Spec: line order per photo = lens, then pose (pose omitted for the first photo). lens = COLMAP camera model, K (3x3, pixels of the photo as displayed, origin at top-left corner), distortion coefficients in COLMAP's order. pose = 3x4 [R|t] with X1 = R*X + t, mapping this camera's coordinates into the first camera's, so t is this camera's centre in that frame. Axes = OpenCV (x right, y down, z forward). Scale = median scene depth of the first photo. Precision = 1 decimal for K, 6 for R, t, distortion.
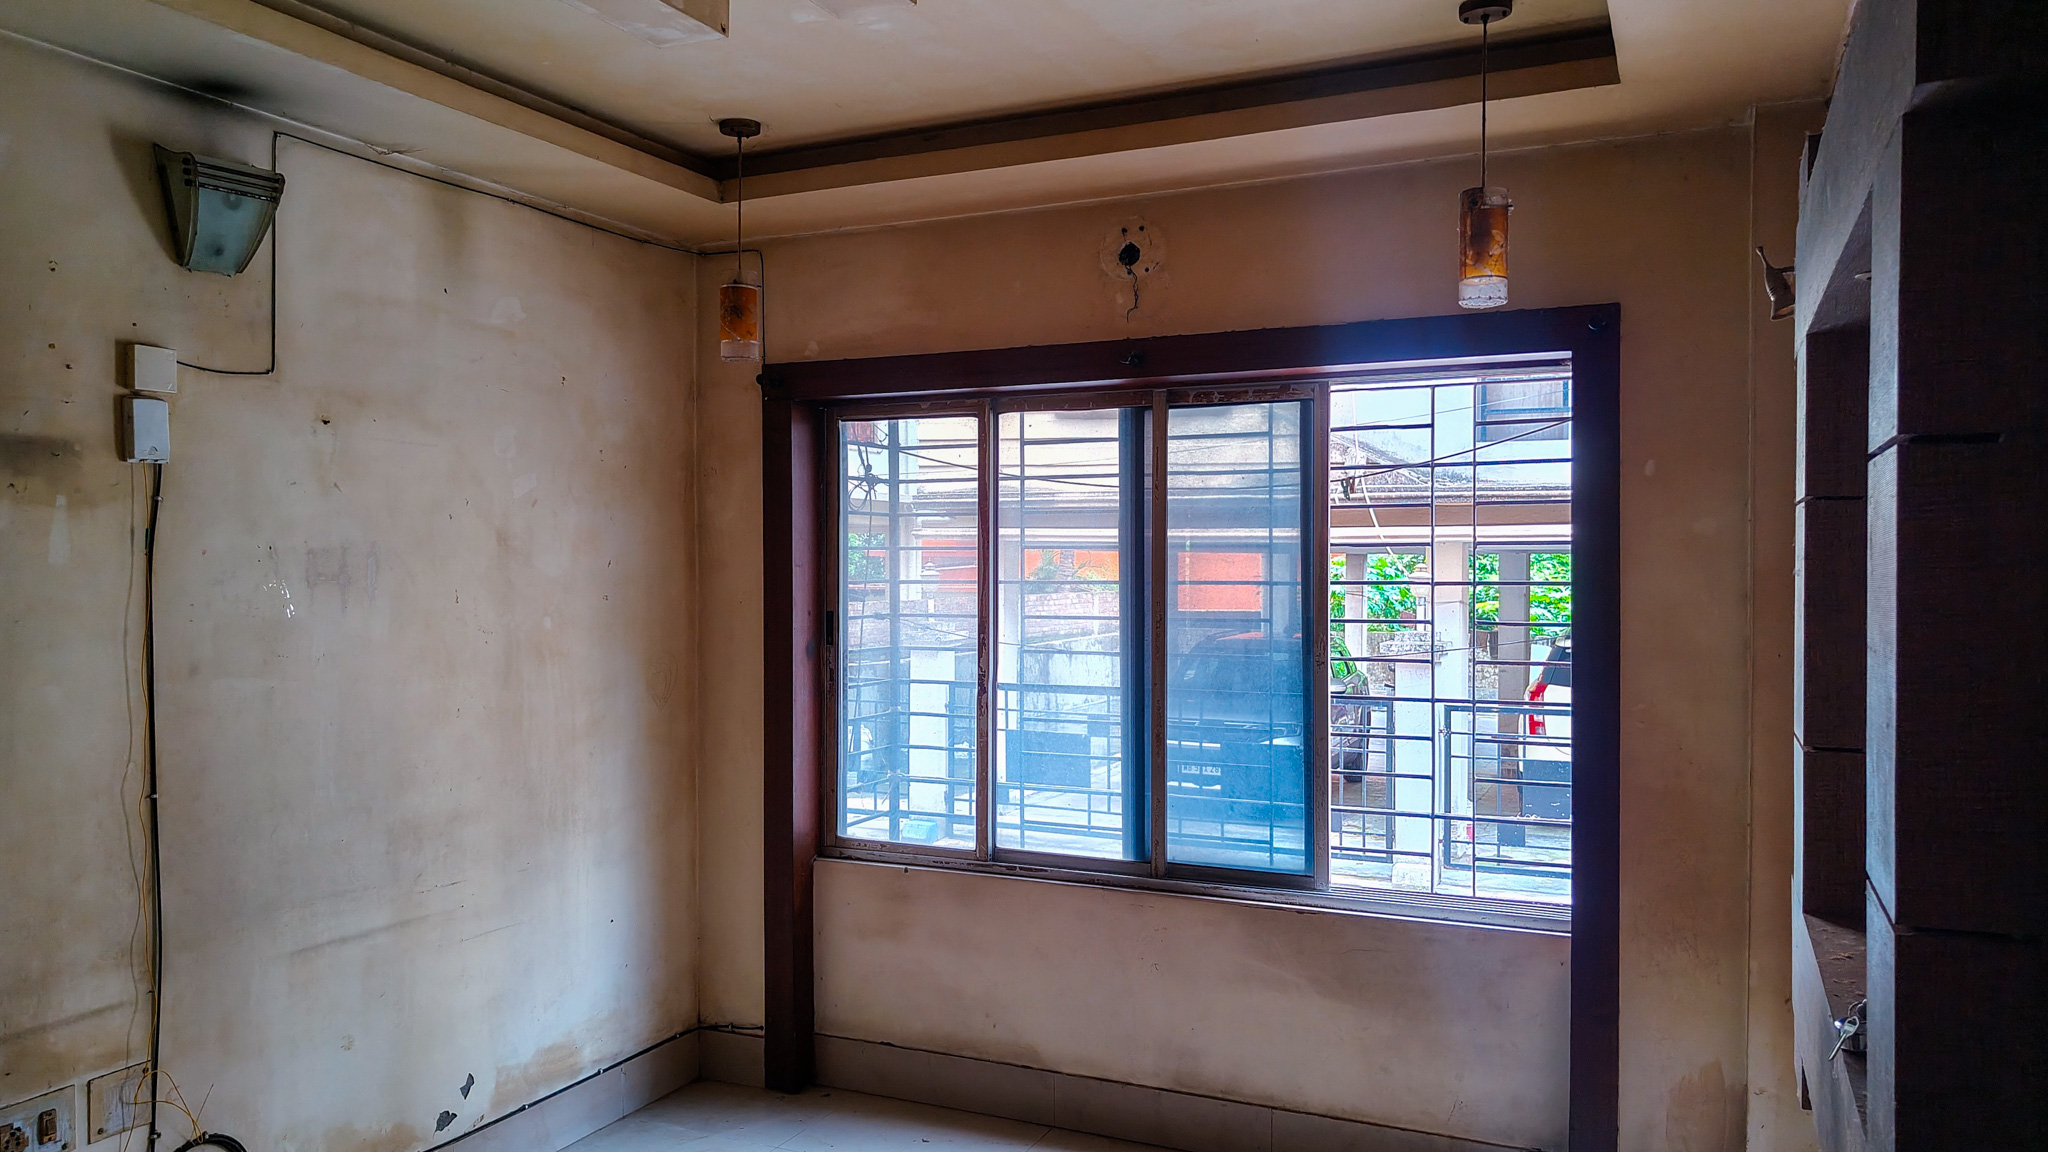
lens RADIAL K [[1455.5, 0, 1024.0], [0, 1455.5, 576.0], [0, 0, 1]] dist [-0.003573, 0.003036]
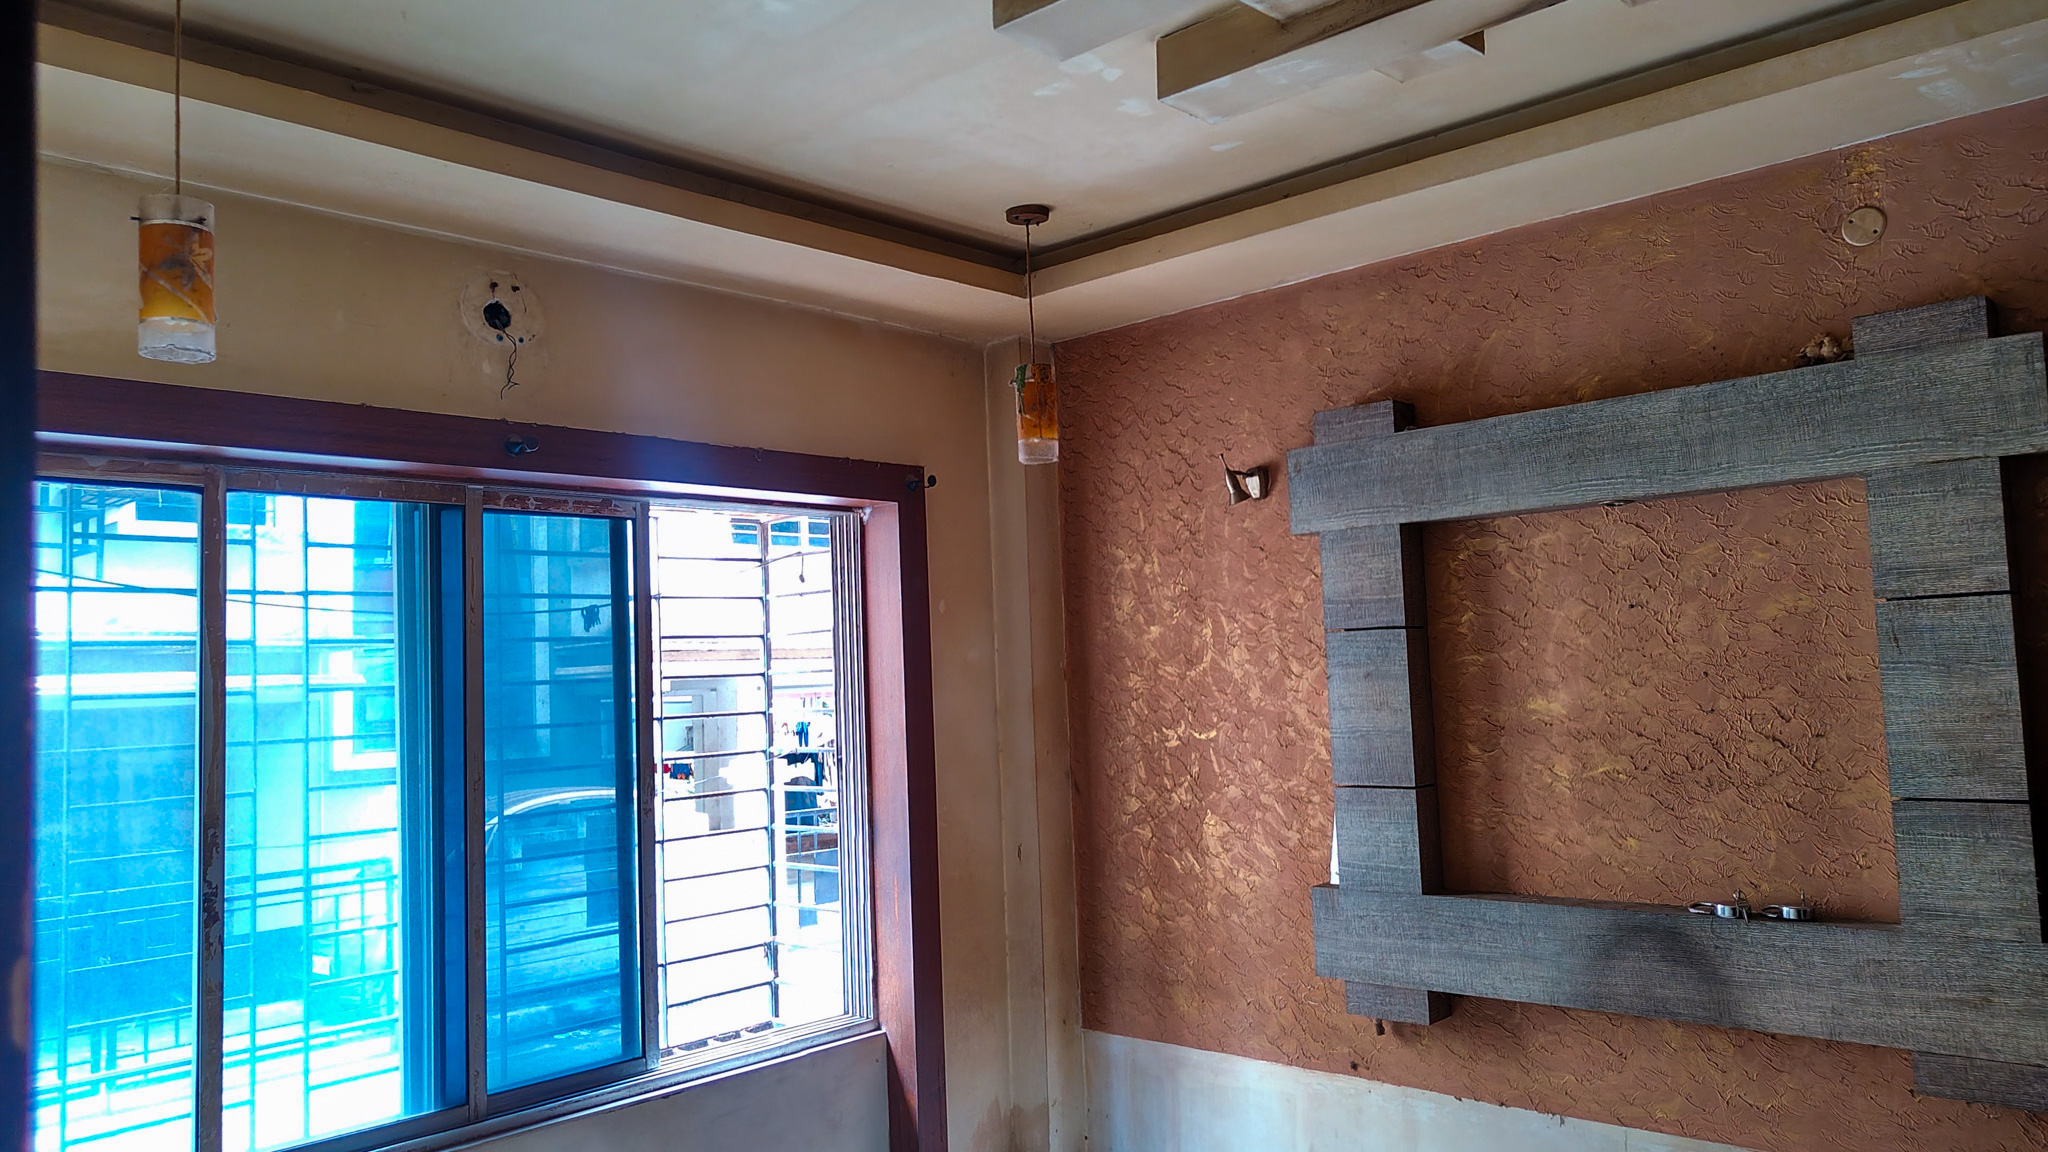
lens RADIAL K [[1460.6, 0, 1012.1], [0, 1460.6, 581.8], [0, 0, 1]] dist [0.022428, -0.014494]
pose [[0.305290, 0.052080, 0.950834, -0.594944], [0.049195, 0.996307, -0.070366, -0.006501], [-0.950988, 0.068258, 0.301601, 0.502488]]
